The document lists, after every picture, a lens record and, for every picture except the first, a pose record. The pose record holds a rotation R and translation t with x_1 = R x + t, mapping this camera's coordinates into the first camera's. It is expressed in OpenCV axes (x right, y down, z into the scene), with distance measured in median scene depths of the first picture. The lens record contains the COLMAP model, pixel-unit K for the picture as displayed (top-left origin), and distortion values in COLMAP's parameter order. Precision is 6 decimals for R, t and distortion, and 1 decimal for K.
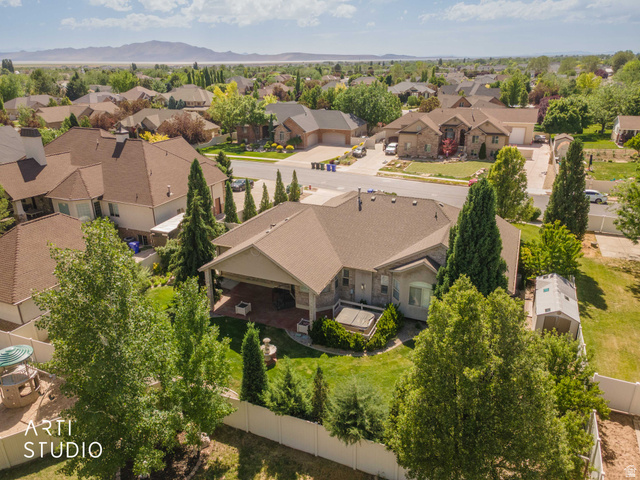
lens RADIAL K [[473.2, 0, 313.8], [0, 473.2, 216.1], [0, 0, 1]] dist [0.060382, -0.035227]
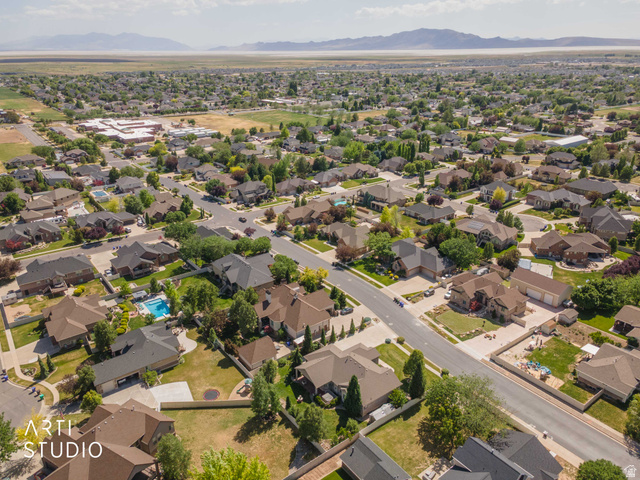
lens RADIAL K [[473.2, 0, 313.8], [0, 473.2, 216.1], [0, 0, 1]] dist [0.060382, -0.035227]
pose [[0.871551, 0.165370, -0.461576, 0.594525], [-0.153160, 0.986120, 0.064103, -0.559767], [0.465770, 0.014825, 0.884782, -0.933868]]
